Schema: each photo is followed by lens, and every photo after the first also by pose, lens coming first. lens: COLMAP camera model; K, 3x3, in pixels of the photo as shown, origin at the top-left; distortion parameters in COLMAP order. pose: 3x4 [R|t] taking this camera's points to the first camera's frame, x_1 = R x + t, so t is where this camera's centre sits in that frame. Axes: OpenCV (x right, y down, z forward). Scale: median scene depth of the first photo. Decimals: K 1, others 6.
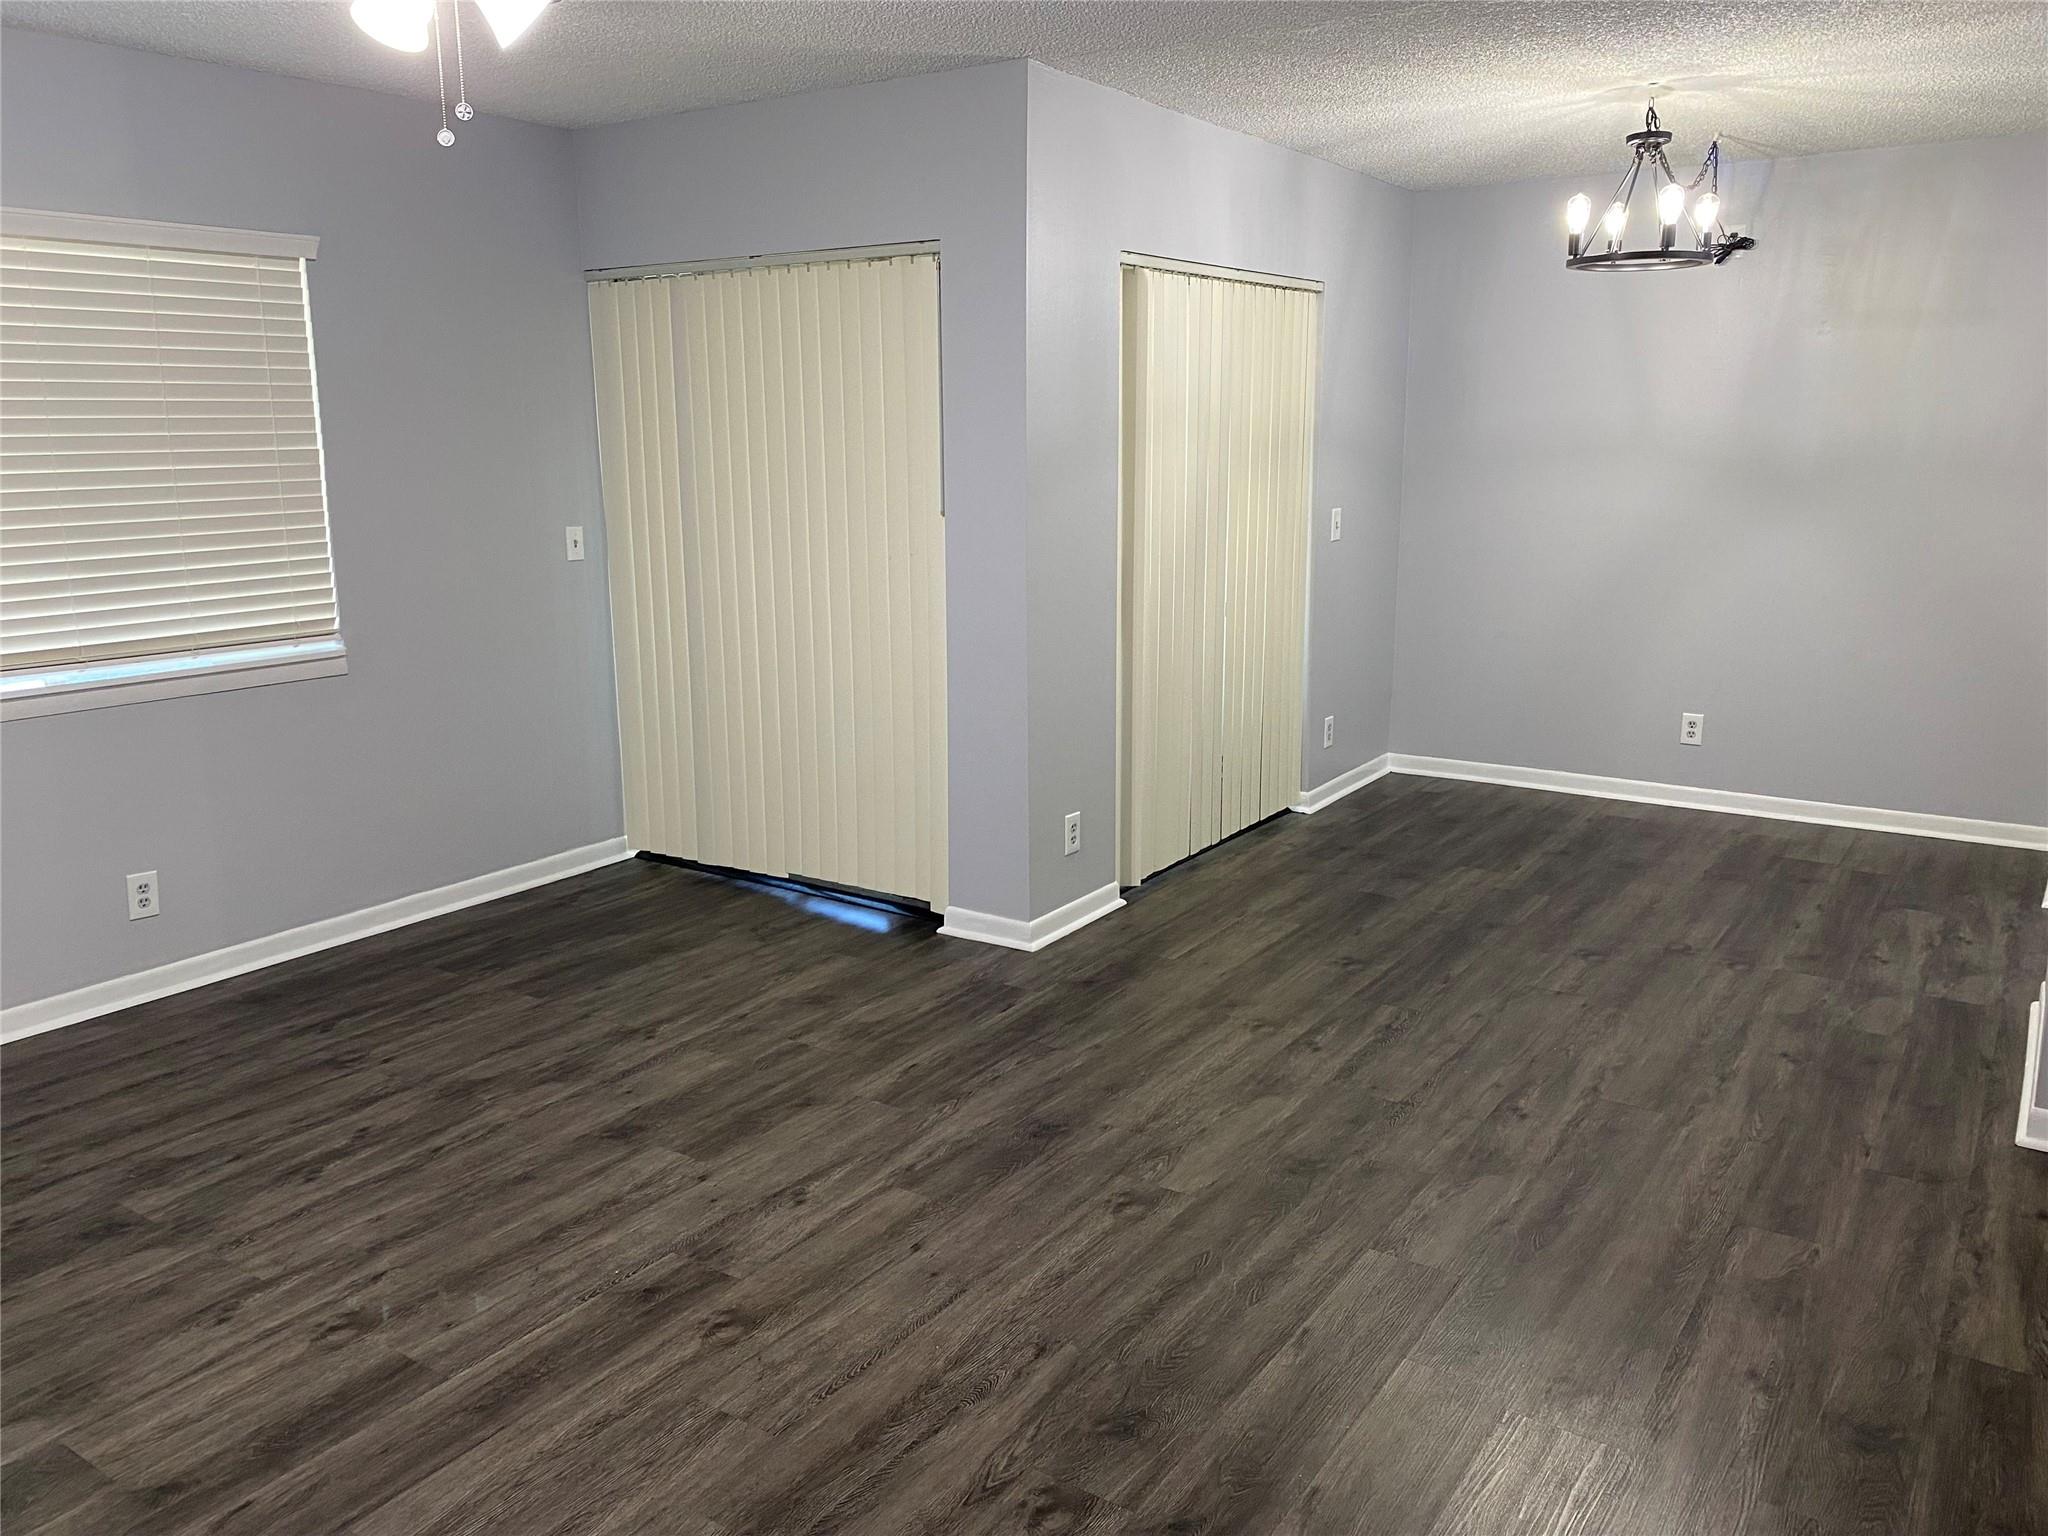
lens RADIAL K [[1557.2, 0, 1023.5], [0, 1557.2, 746.0], [0, 0, 1]] dist [0.046588, -0.049971]
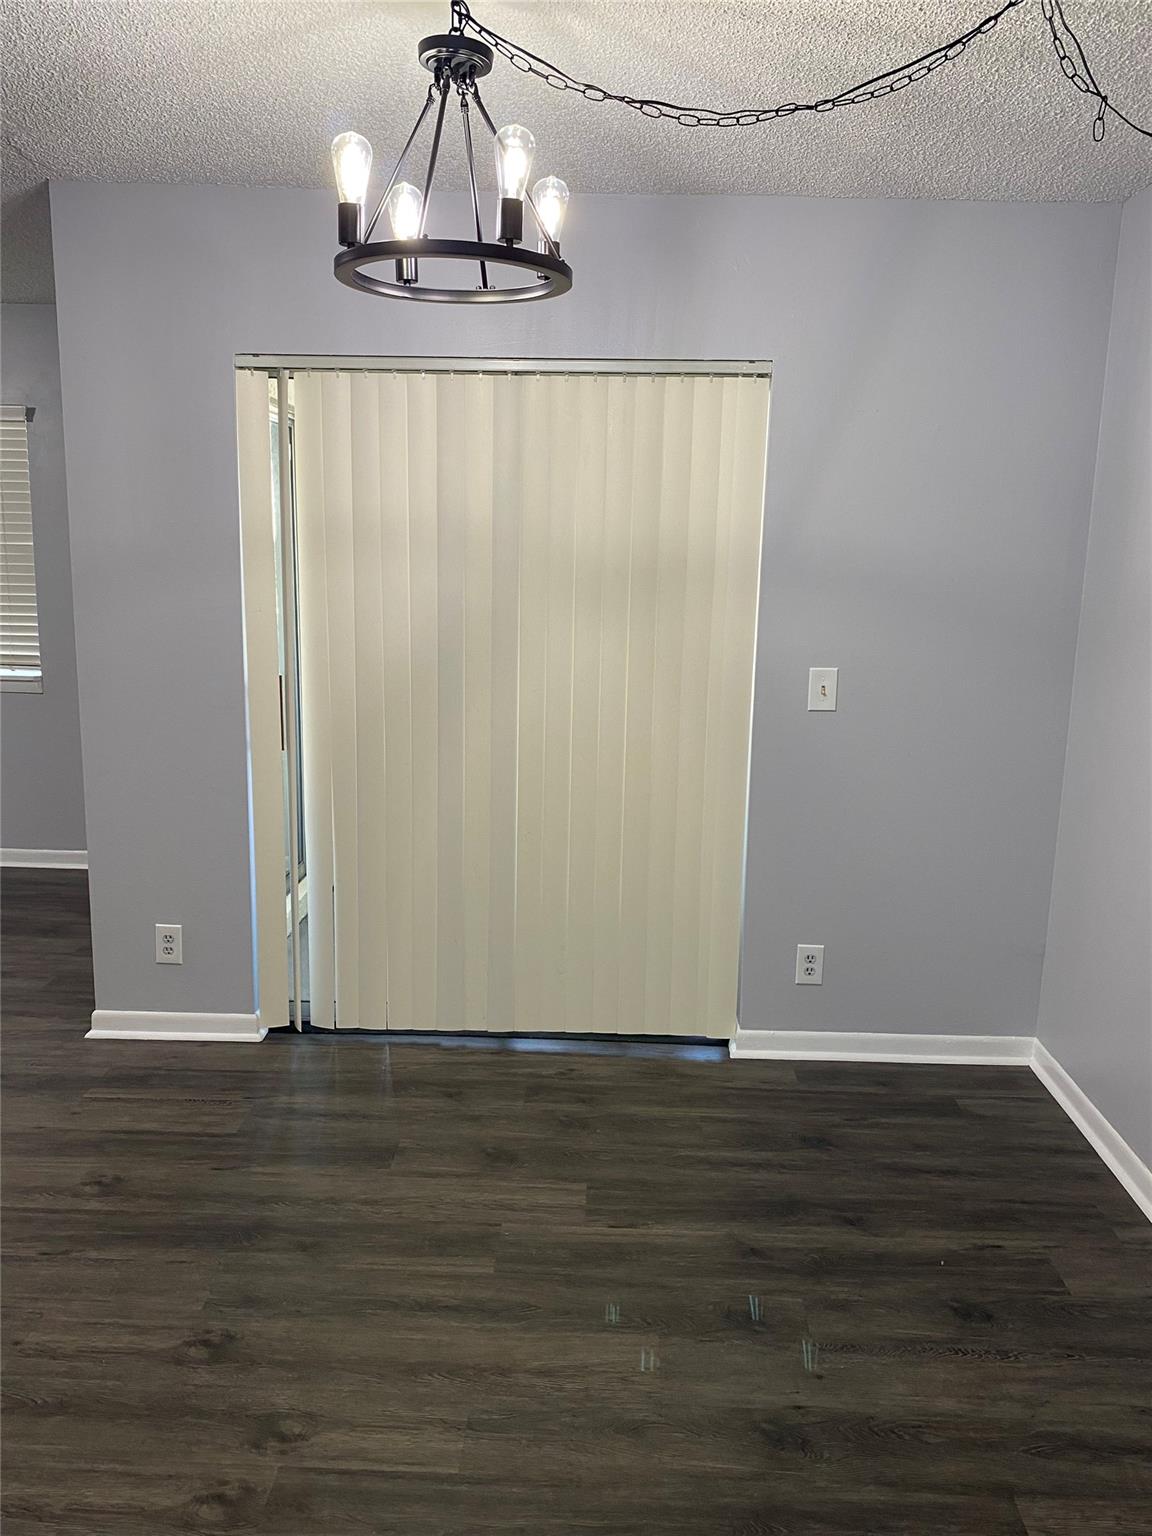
lens RADIAL K [[1167.9, 0, 577.2], [0, 1167.9, 777.6], [0, 0, 1]] dist [0.046588, -0.049971]
pose [[0.530084, 0.188991, -0.826615, 1.038425], [-0.189600, 0.976581, 0.101693, -0.235338], [0.826476, 0.102821, 0.553503, 1.052987]]
